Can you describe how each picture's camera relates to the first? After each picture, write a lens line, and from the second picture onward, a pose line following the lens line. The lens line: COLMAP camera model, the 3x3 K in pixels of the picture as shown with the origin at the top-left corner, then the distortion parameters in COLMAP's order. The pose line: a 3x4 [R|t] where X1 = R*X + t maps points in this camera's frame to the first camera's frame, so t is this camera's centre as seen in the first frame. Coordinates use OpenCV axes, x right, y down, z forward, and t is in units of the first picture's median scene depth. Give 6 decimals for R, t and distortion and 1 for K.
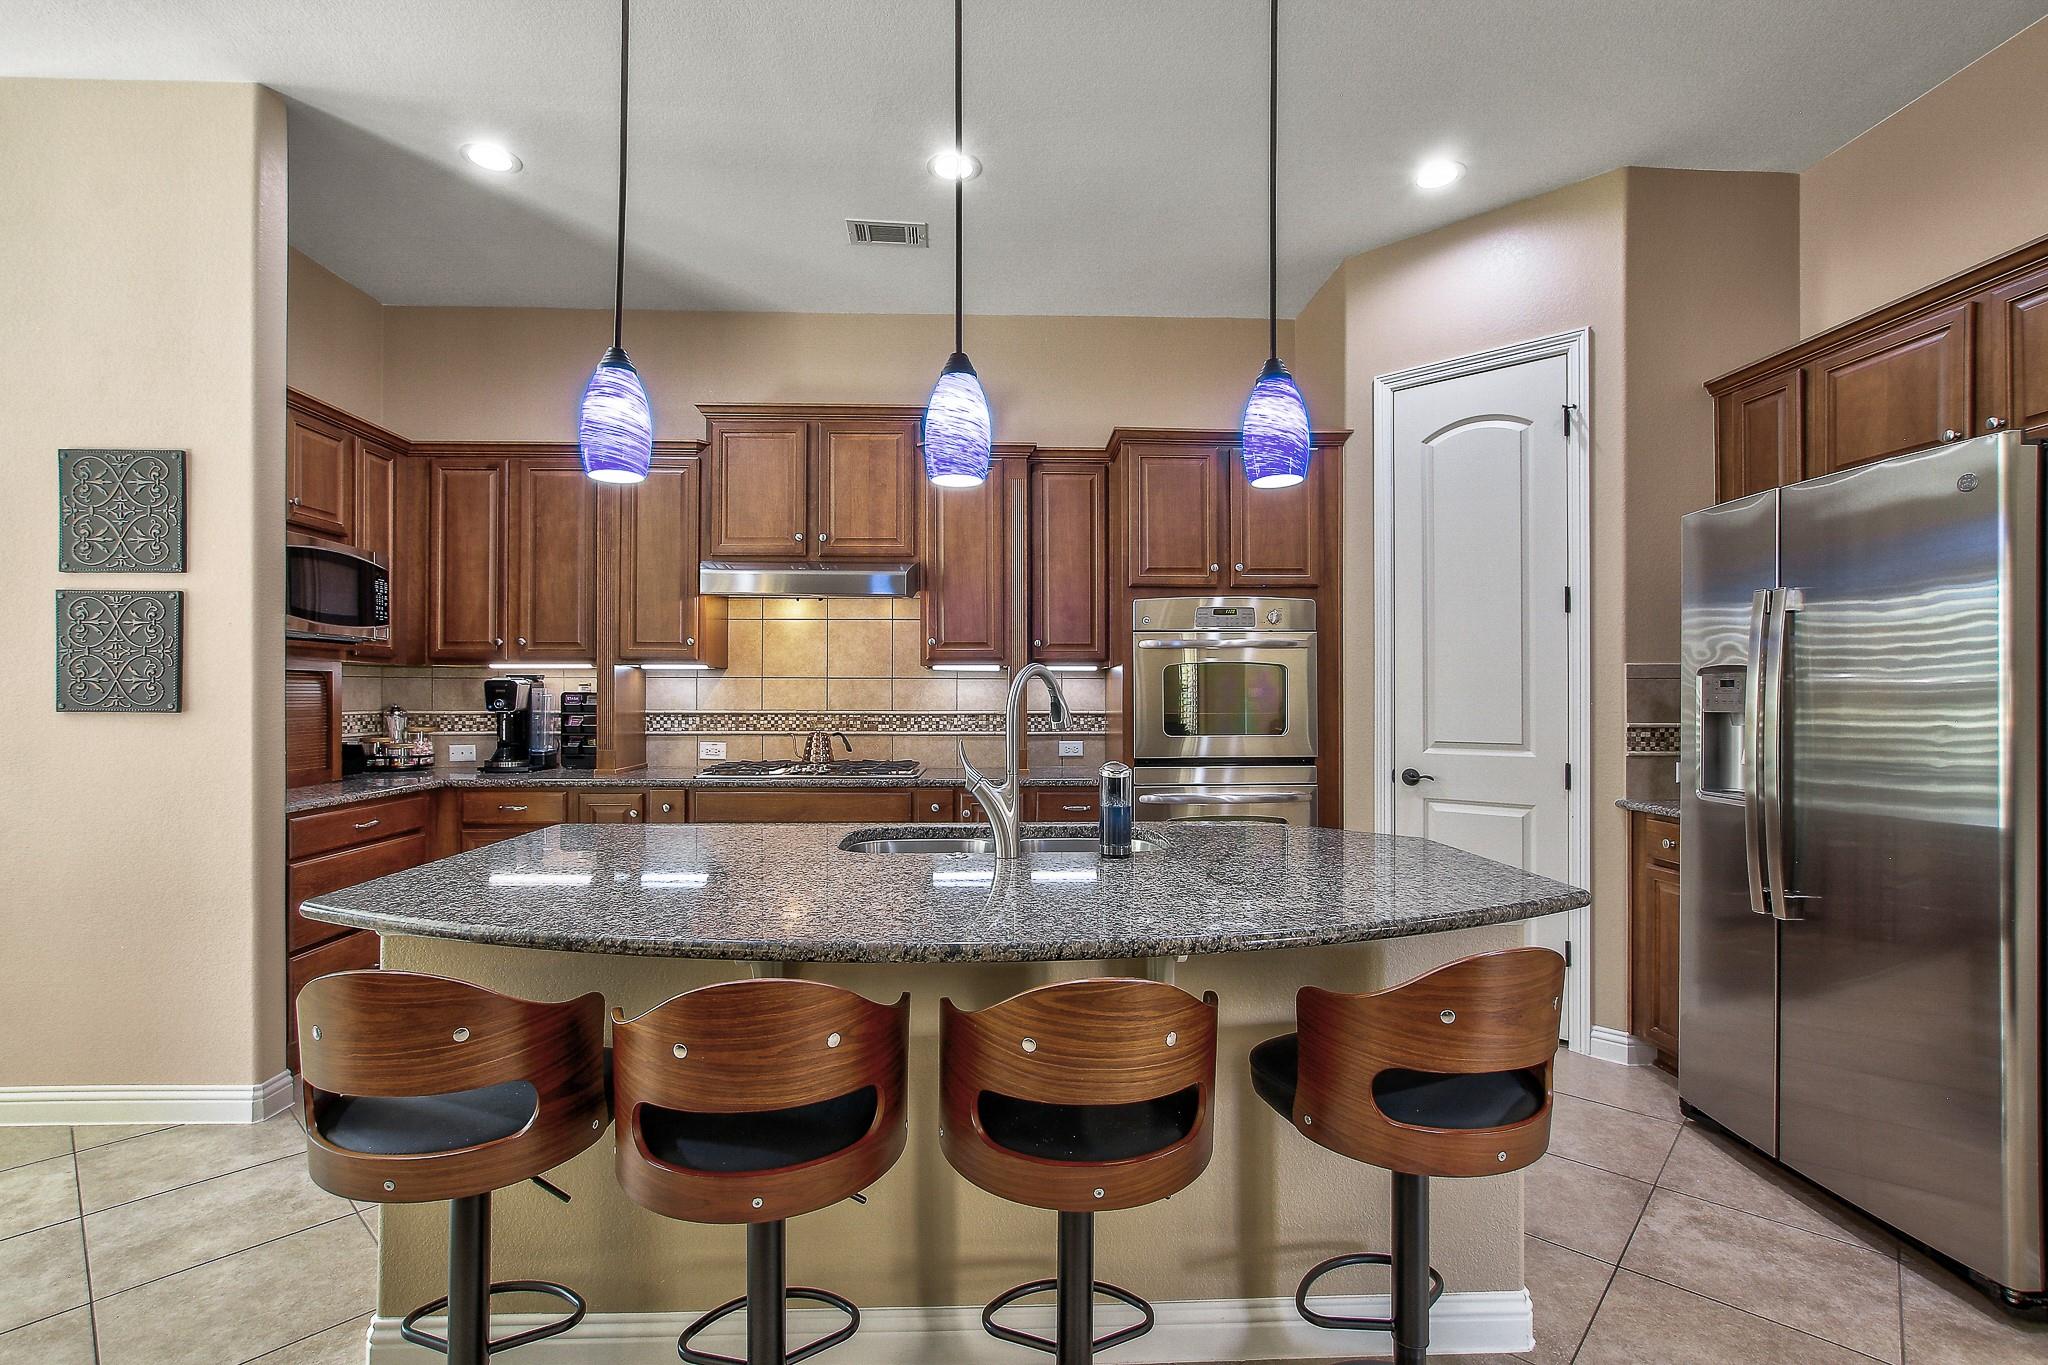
lens RADIAL K [[940.9, 0, 1024.6], [0, 940.9, 690.4], [0, 0, 1]] dist [-0.002545, -0.000620]
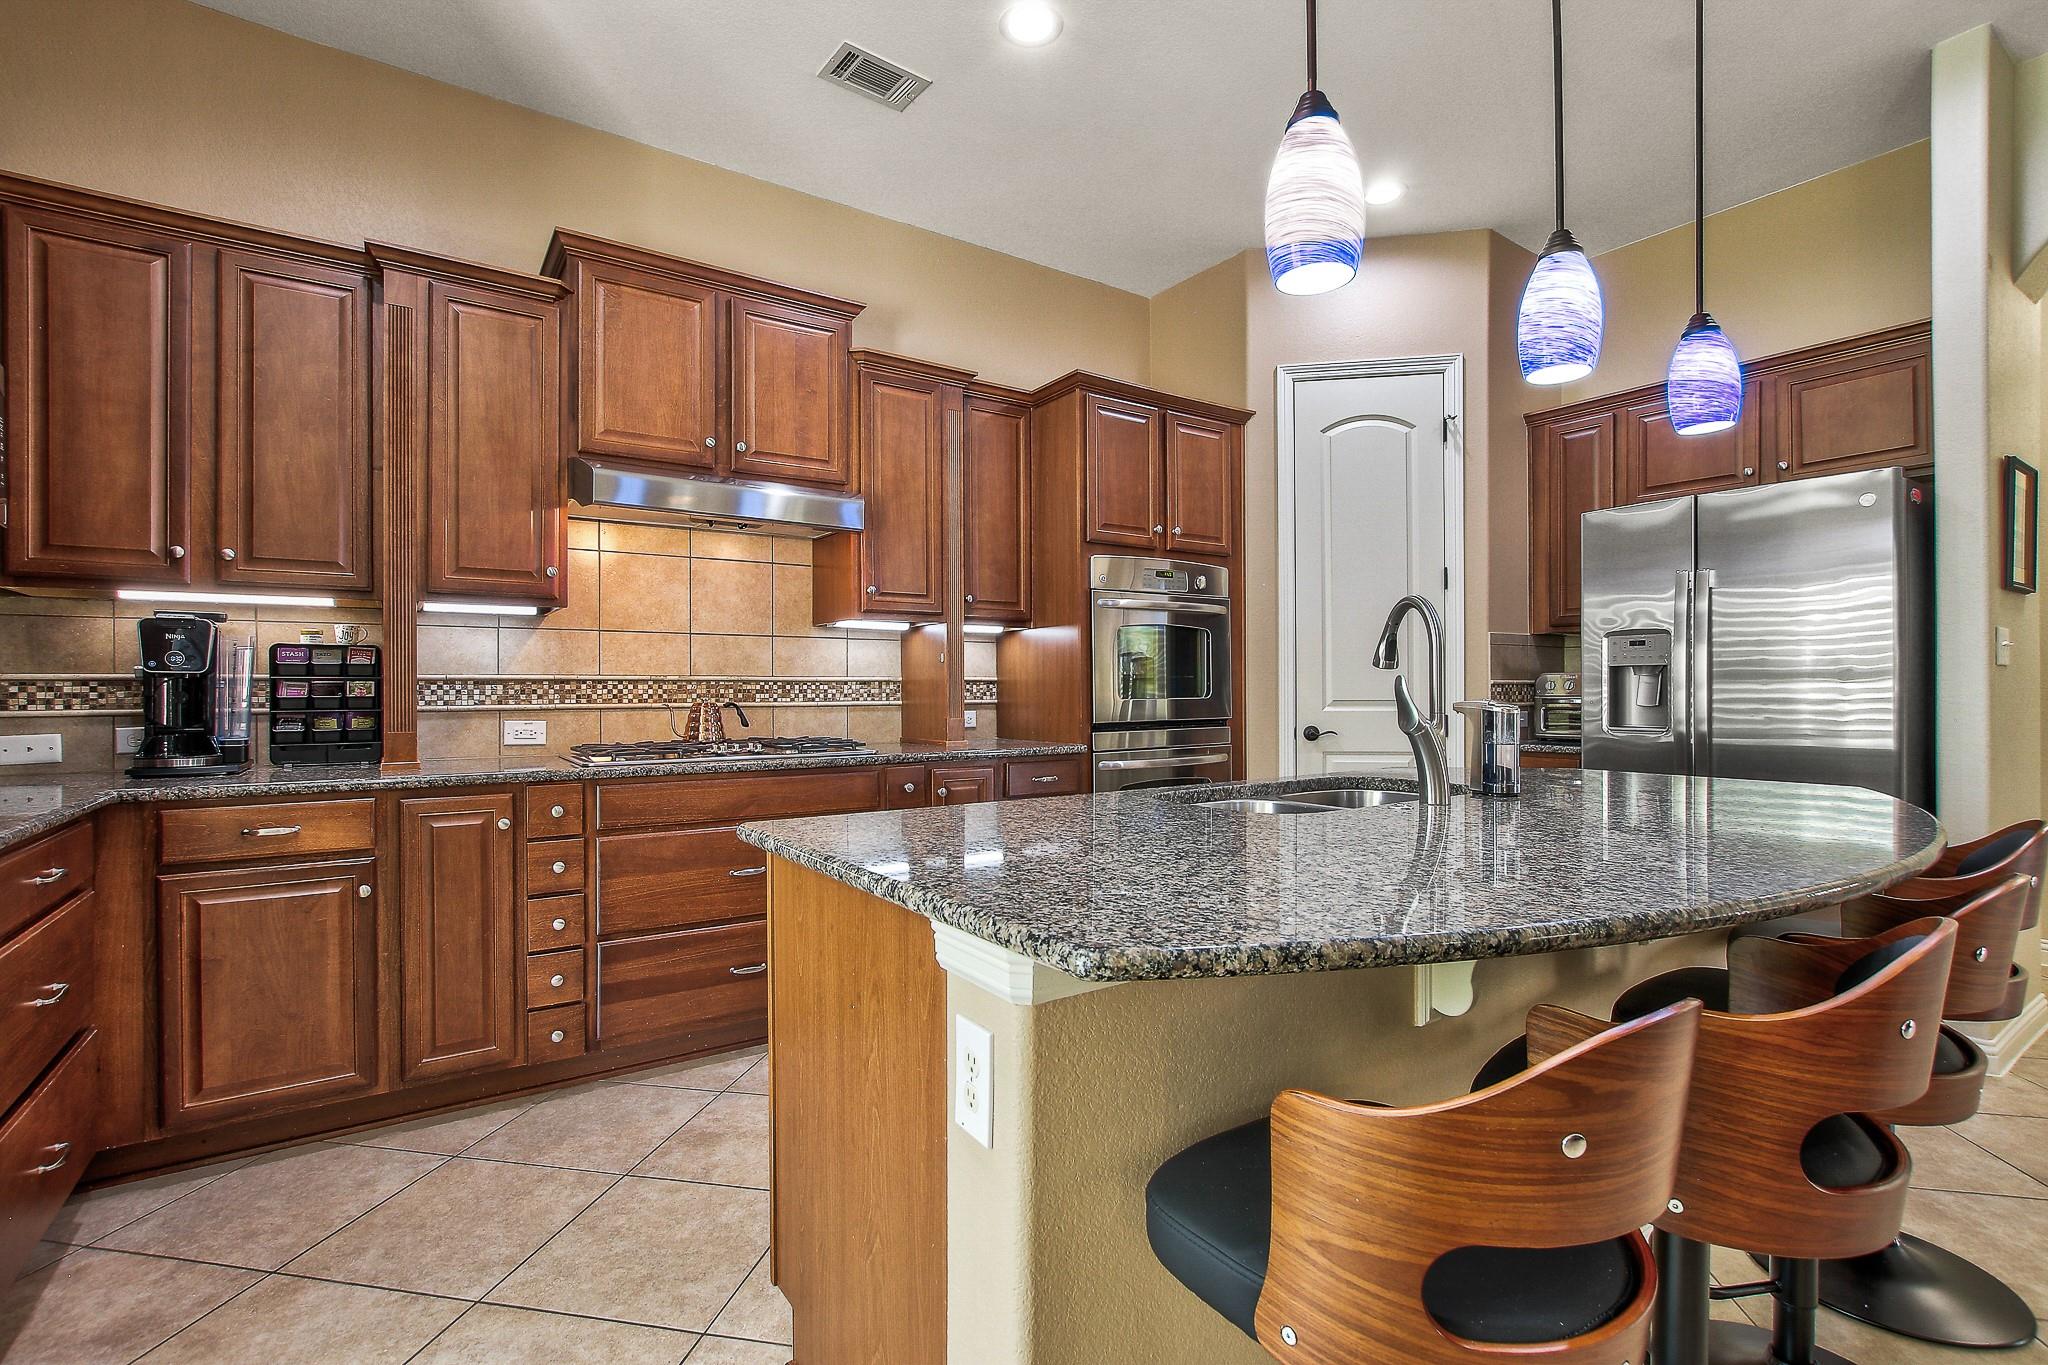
lens RADIAL K [[940.9, 0, 1023.2], [0, 940.9, 684.5], [0, 0, 1]] dist [-0.002545, -0.000620]
pose [[0.844521, -0.001706, 0.535520, -0.425165], [0.001133, 0.999998, 0.001399, 0.029993], [-0.535521, -0.000575, 0.844522, 0.226784]]
